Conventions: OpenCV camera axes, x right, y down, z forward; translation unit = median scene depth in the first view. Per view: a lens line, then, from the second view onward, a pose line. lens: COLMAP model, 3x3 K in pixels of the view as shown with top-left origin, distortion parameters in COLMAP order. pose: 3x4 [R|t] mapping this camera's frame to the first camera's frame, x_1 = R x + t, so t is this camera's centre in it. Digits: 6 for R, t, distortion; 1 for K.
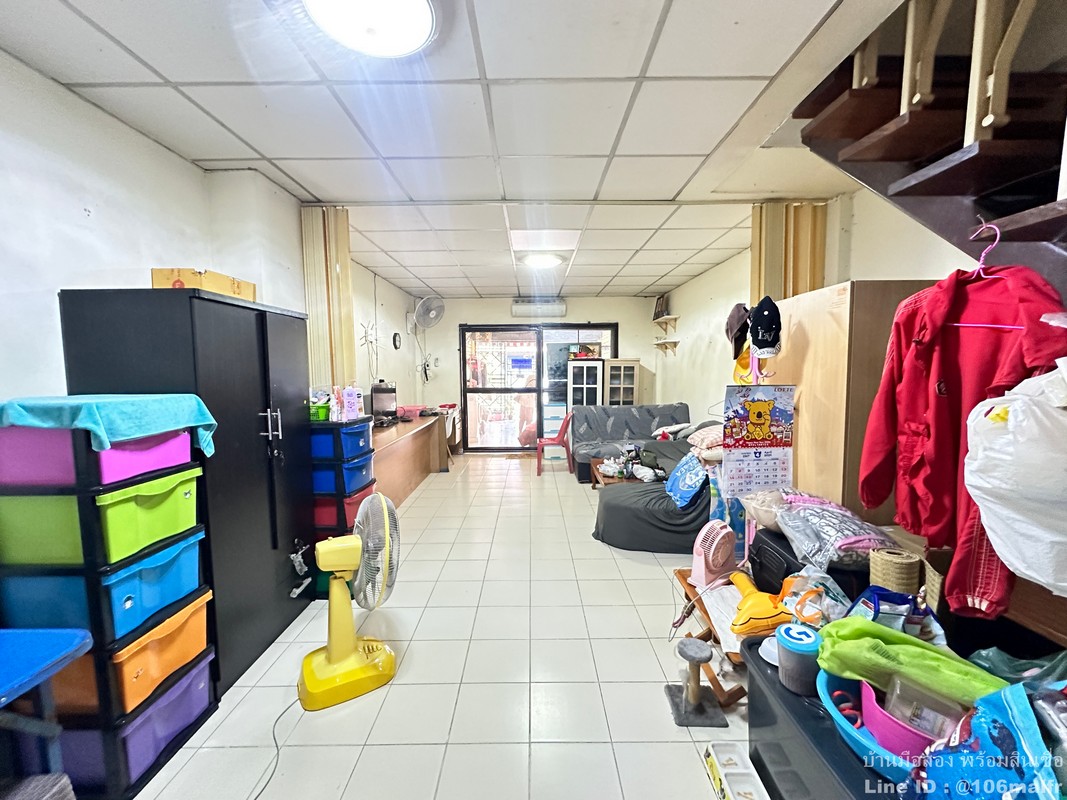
lens RADIAL K [[426.2, 0, 532.2], [0, 426.2, 400.9], [0, 0, 1]] dist [-0.007122, 0.000627]
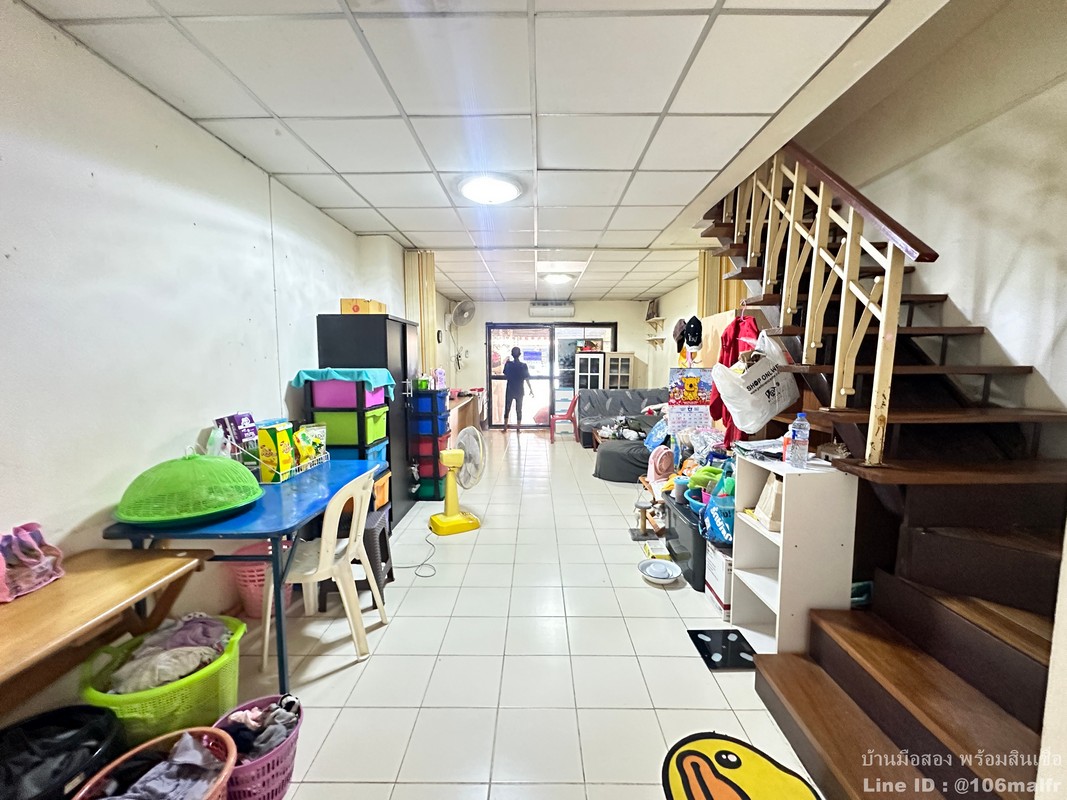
lens RADIAL K [[426.2, 0, 533.4], [0, 426.2, 402.7], [0, 0, 1]] dist [-0.007122, 0.000627]
pose [[0.999921, 0.007690, -0.009973, -0.033684], [-0.007480, 0.999752, 0.020955, 0.031863], [0.010132, -0.020878, 0.999731, -0.319066]]
